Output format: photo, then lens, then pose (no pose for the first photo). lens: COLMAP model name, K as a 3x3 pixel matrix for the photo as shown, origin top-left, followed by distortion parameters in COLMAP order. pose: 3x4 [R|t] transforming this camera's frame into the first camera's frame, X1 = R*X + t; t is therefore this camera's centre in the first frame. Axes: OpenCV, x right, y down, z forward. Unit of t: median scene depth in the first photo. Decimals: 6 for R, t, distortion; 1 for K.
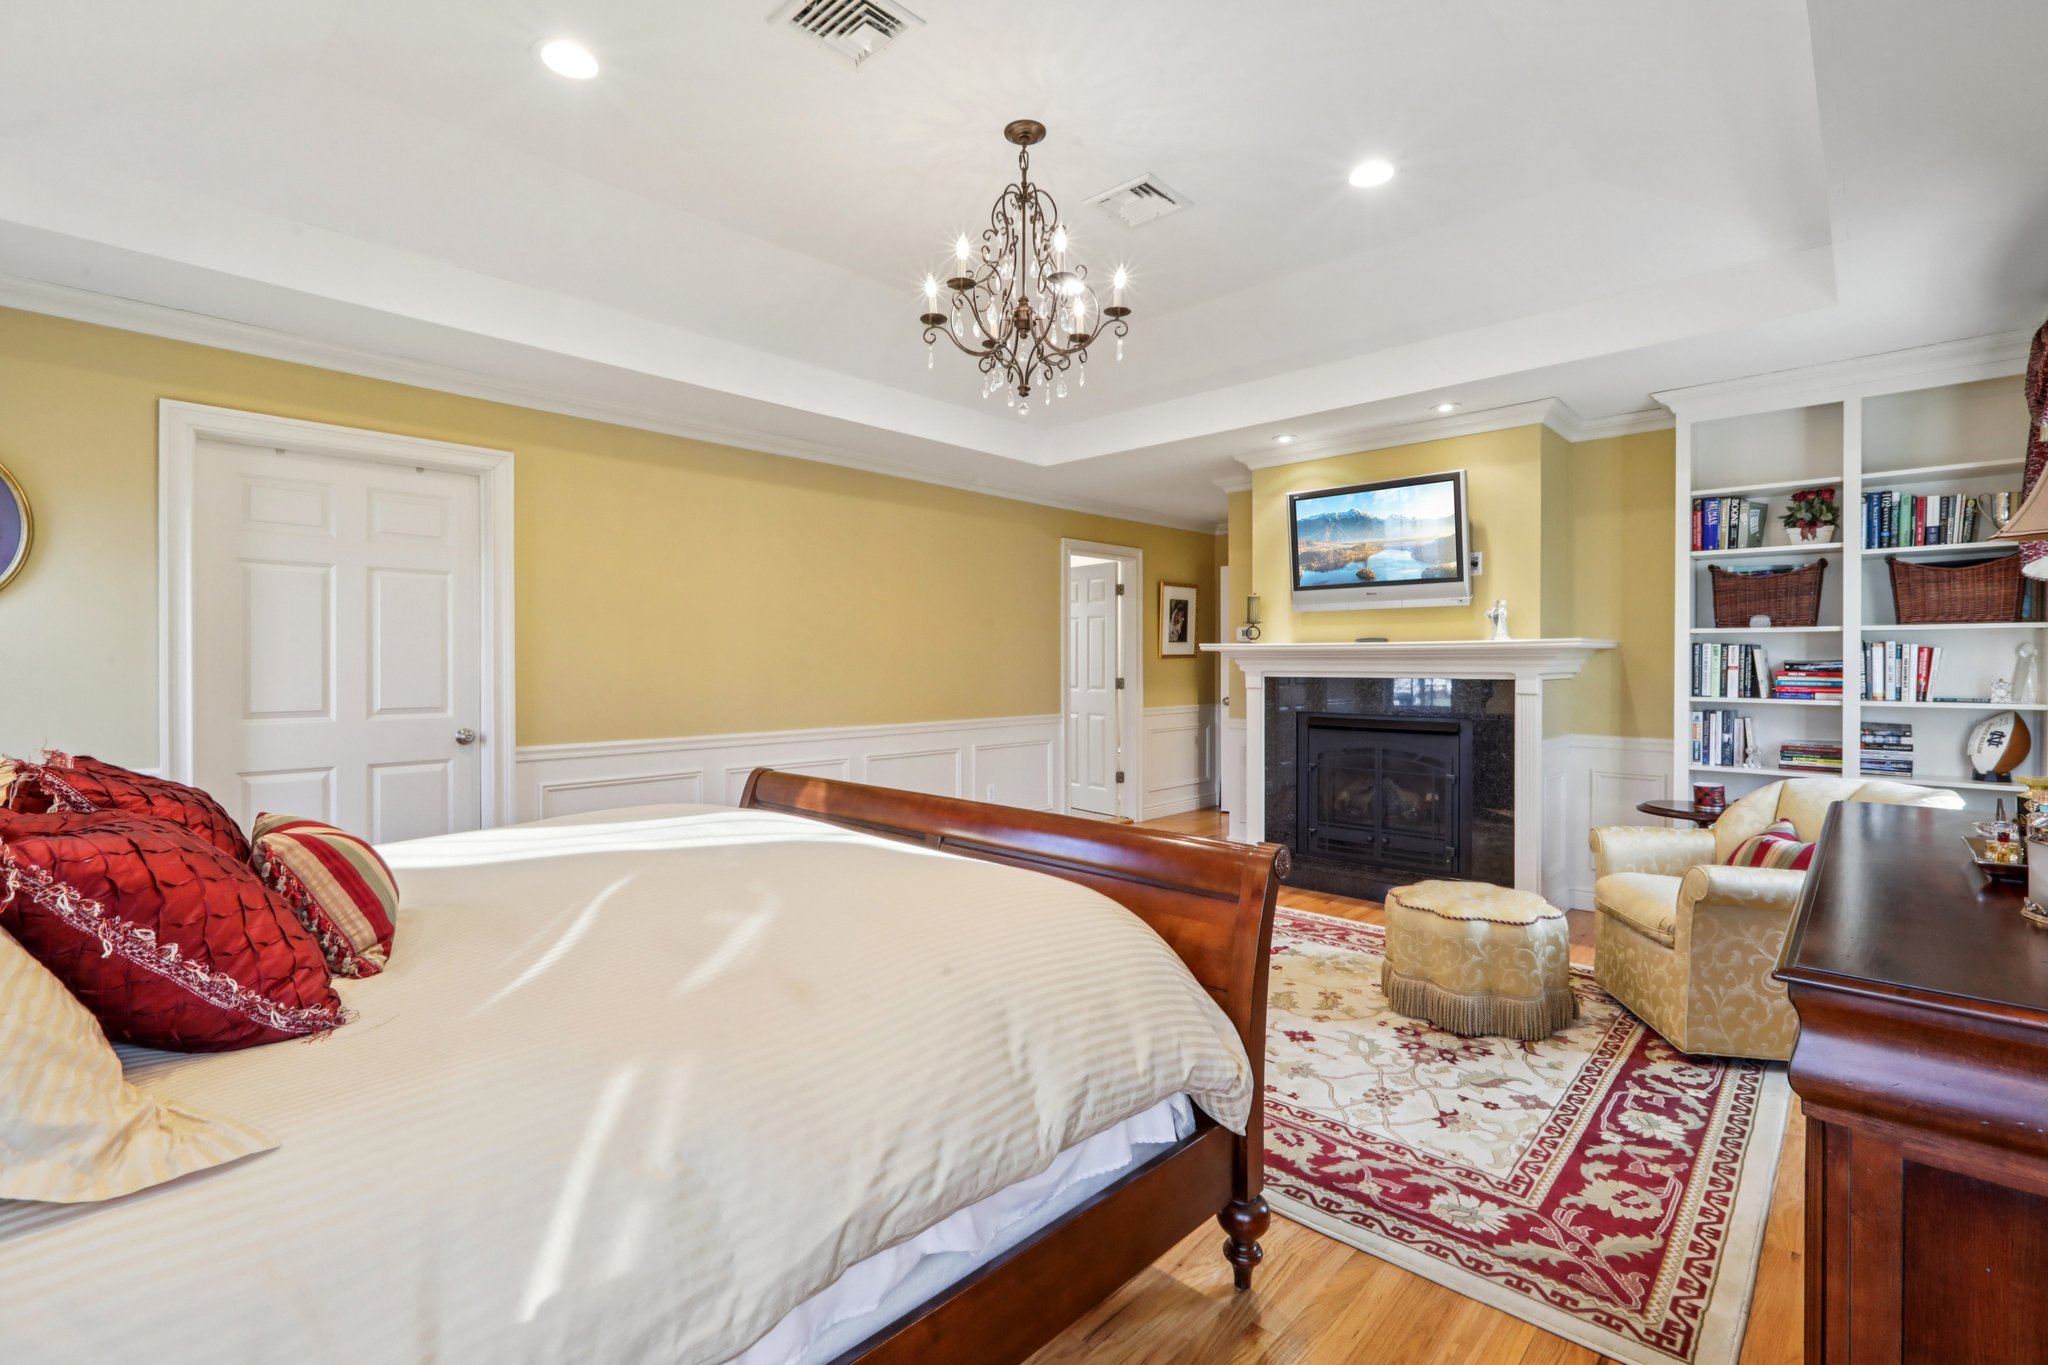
lens RADIAL K [[941.6, 0, 990.9], [0, 941.6, 627.8], [0, 0, 1]] dist [0.000253, 0.000304]
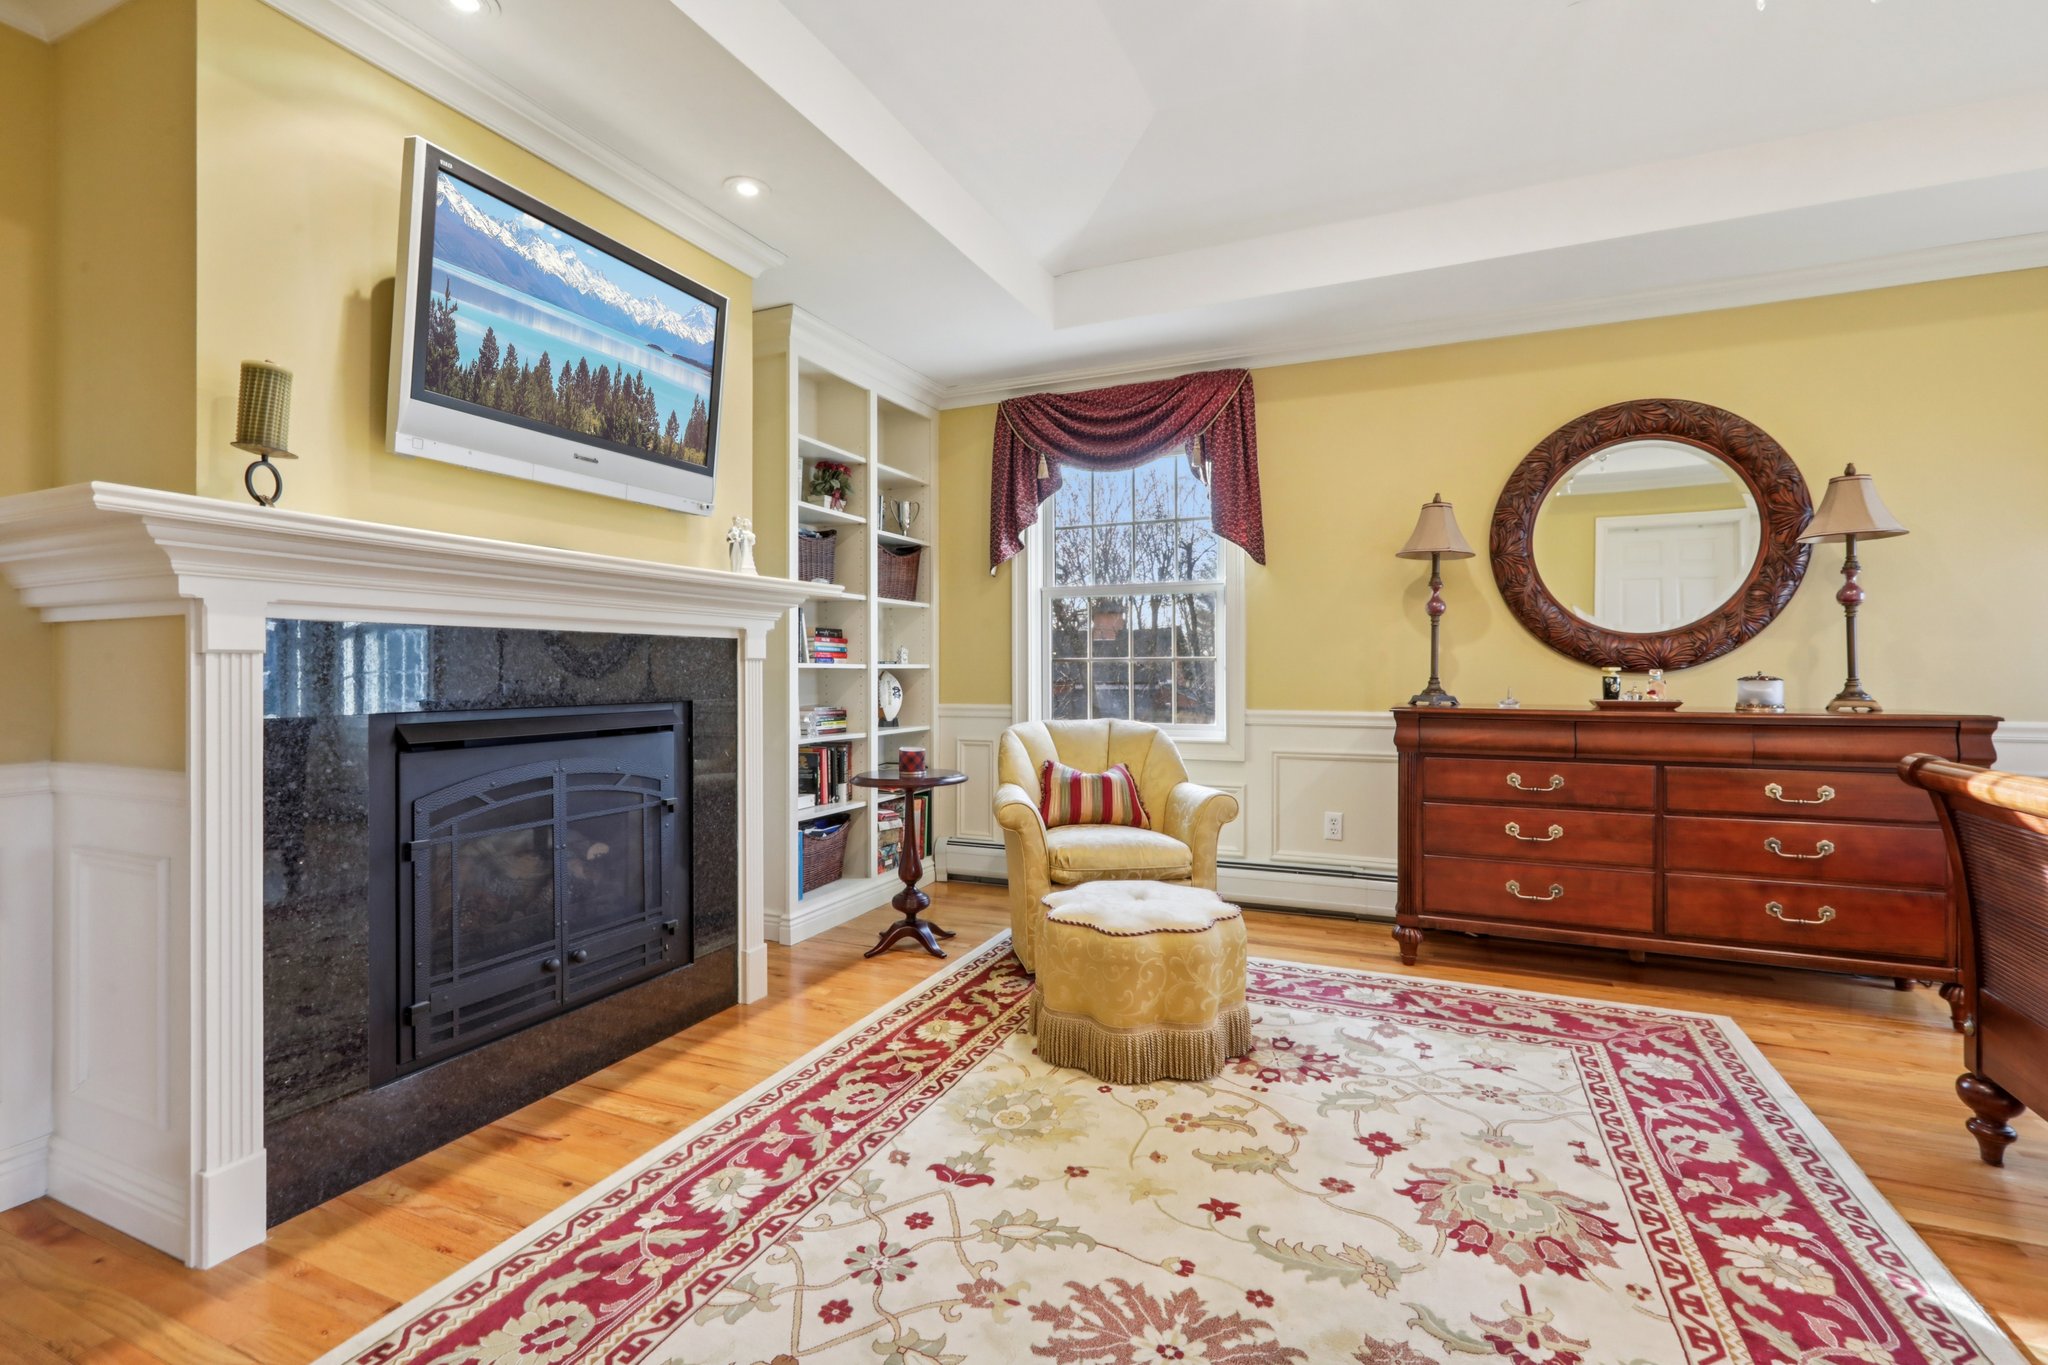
lens RADIAL K [[926.5, 0, 1028.1], [0, 926.5, 672.9], [0, 0, 1]] dist [-0.000127, 0.000773]
pose [[-0.363589, -0.000572, 0.931559, -0.240776], [-0.029415, 0.999508, -0.010867, 0.143562], [-0.931095, -0.031353, -0.363427, 1.851188]]
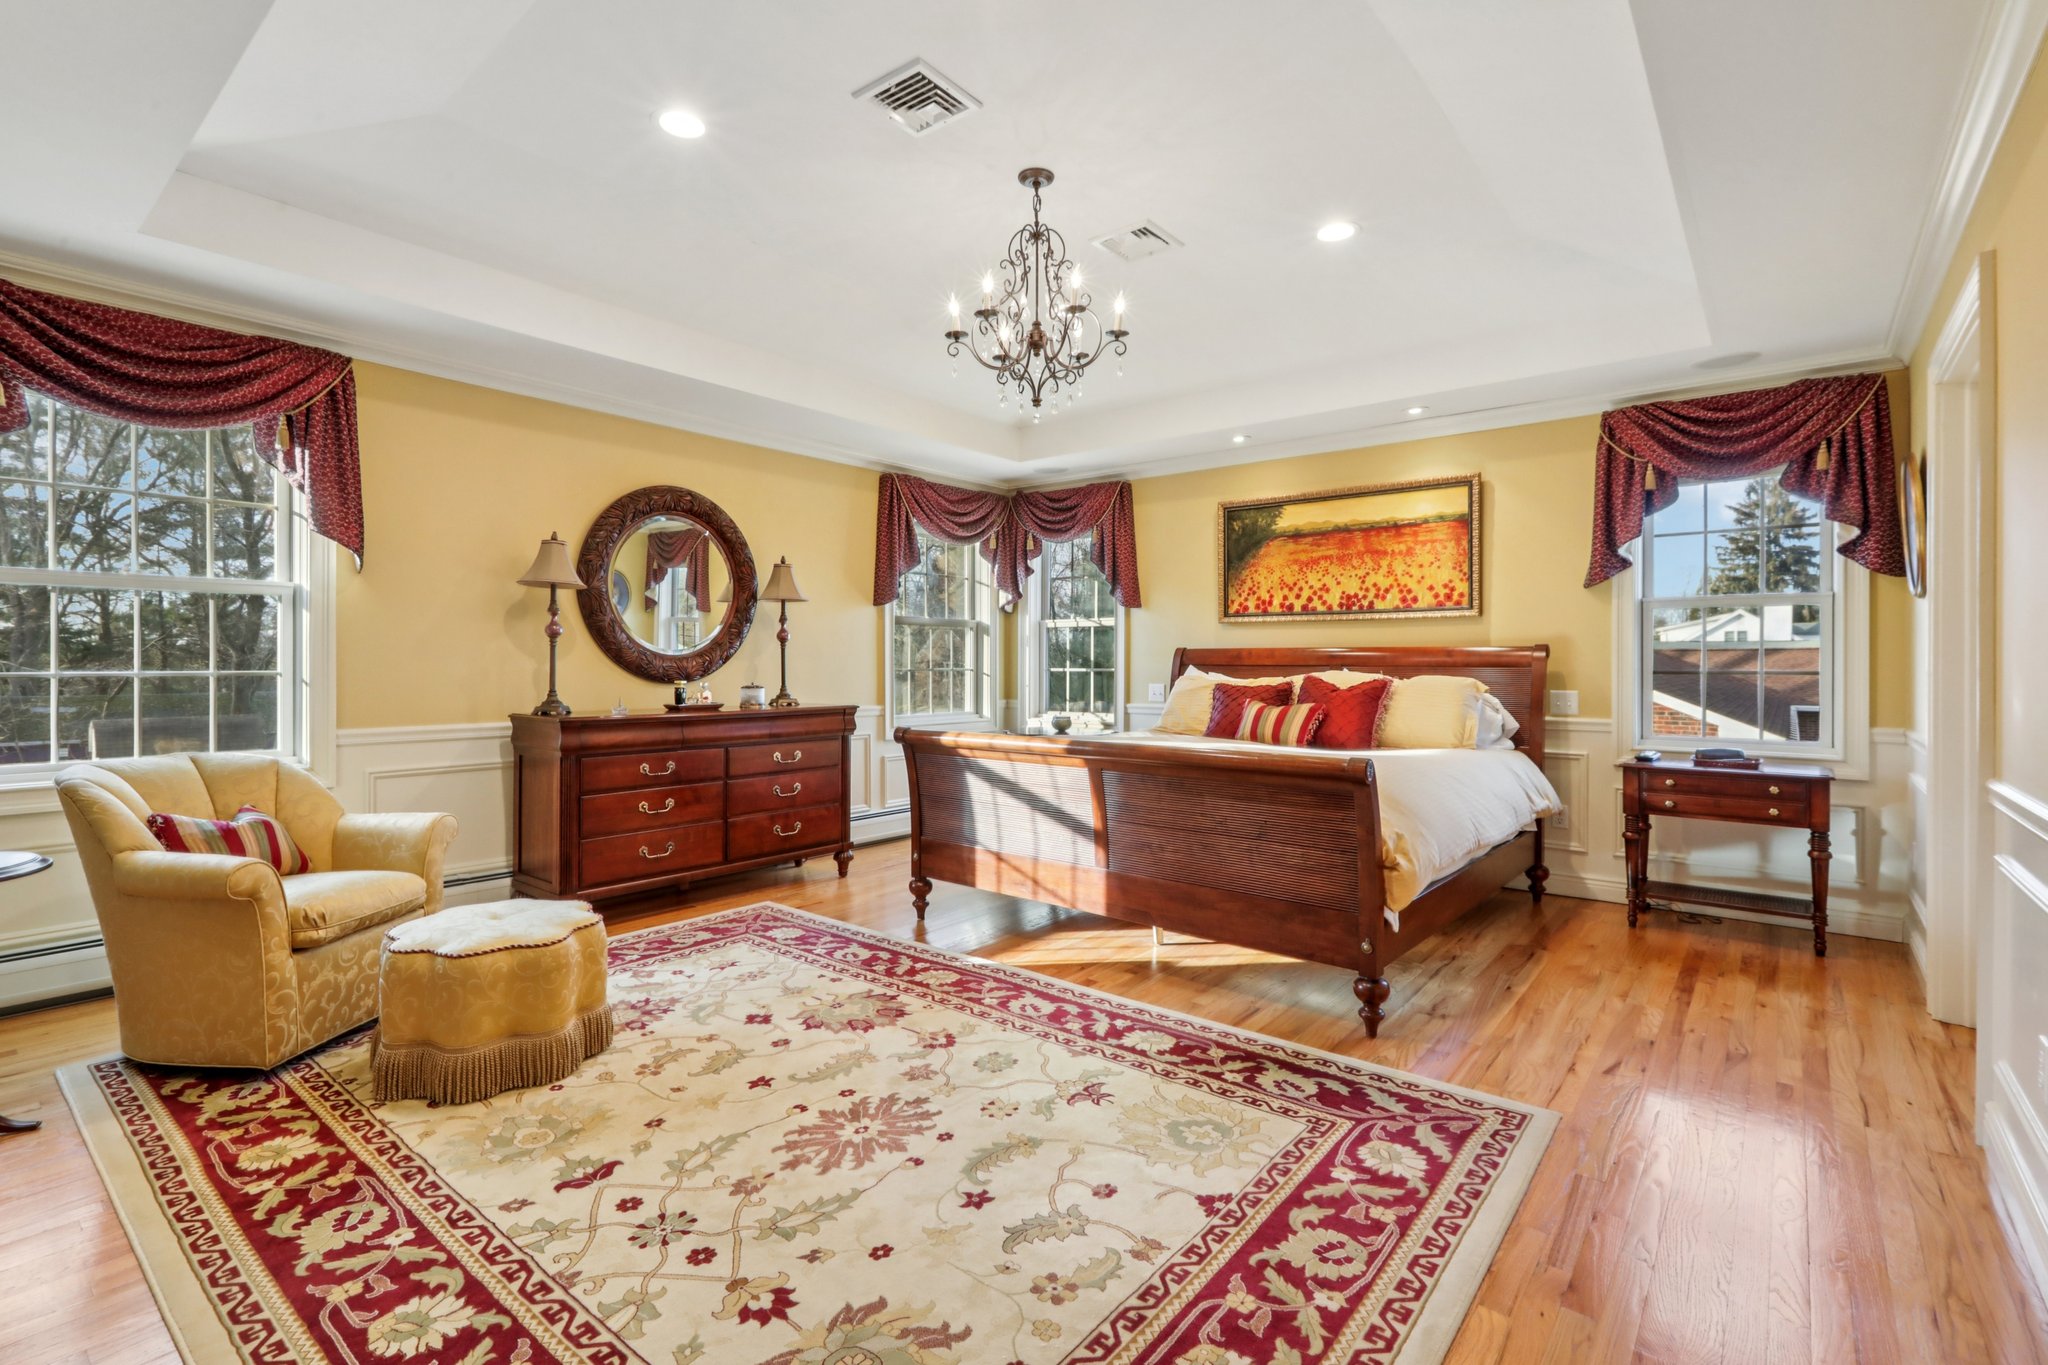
lens RADIAL K [[926.5, 0, 1028.1], [0, 926.5, 672.9], [0, 0, 1]] dist [-0.000127, 0.000773]
pose [[-0.993974, 0.000733, -0.109618, 0.195812], [0.003349, 0.999714, -0.023680, 0.127379], [0.109569, -0.023905, -0.993692, 2.479437]]
